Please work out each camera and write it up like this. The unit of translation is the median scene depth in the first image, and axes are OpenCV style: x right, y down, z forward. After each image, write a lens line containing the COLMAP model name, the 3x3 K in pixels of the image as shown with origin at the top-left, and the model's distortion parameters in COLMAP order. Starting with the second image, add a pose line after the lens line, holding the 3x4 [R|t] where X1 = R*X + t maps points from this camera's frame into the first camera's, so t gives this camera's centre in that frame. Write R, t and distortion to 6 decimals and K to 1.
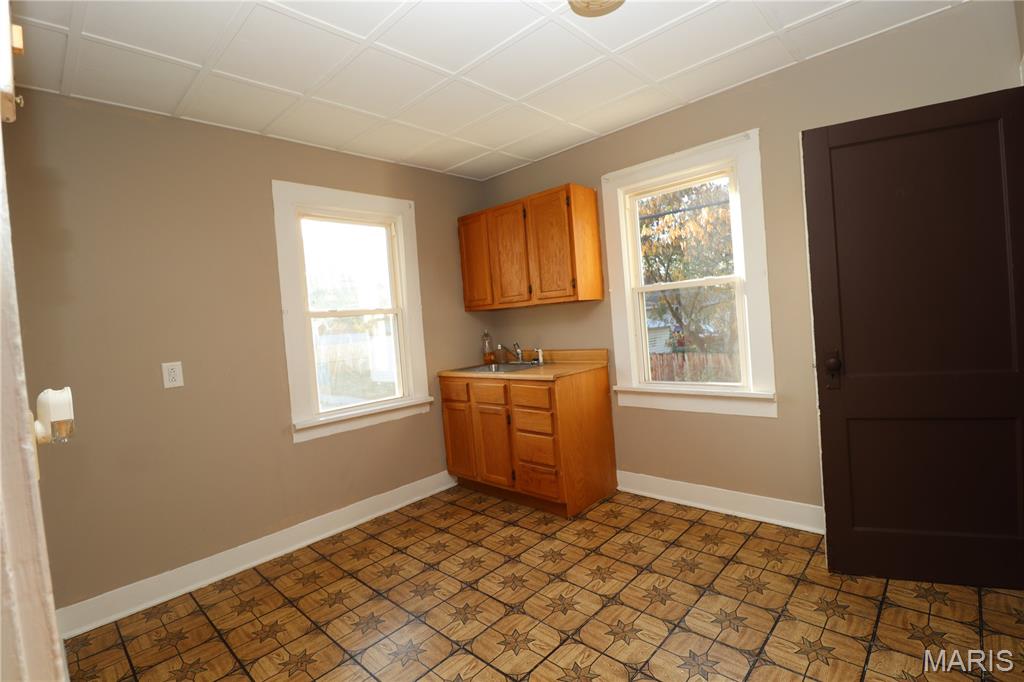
lens RADIAL K [[474.8, 0, 521.2], [0, 474.8, 335.5], [0, 0, 1]] dist [-0.004981, -0.009045]
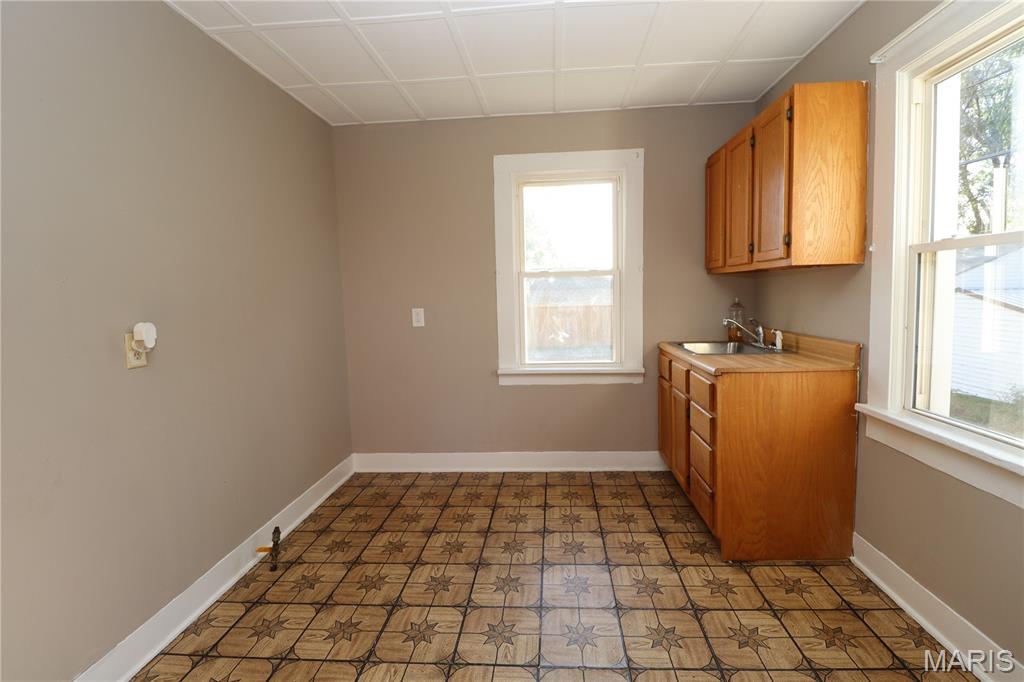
lens RADIAL K [[474.8, 0, 517.3], [0, 474.8, 336.9], [0, 0, 1]] dist [-0.004981, -0.009045]
pose [[0.625298, 0.130554, -0.769388, 0.419799], [-0.047090, 0.990423, 0.129789, -0.044107], [0.778964, -0.044926, 0.625457, 0.288434]]
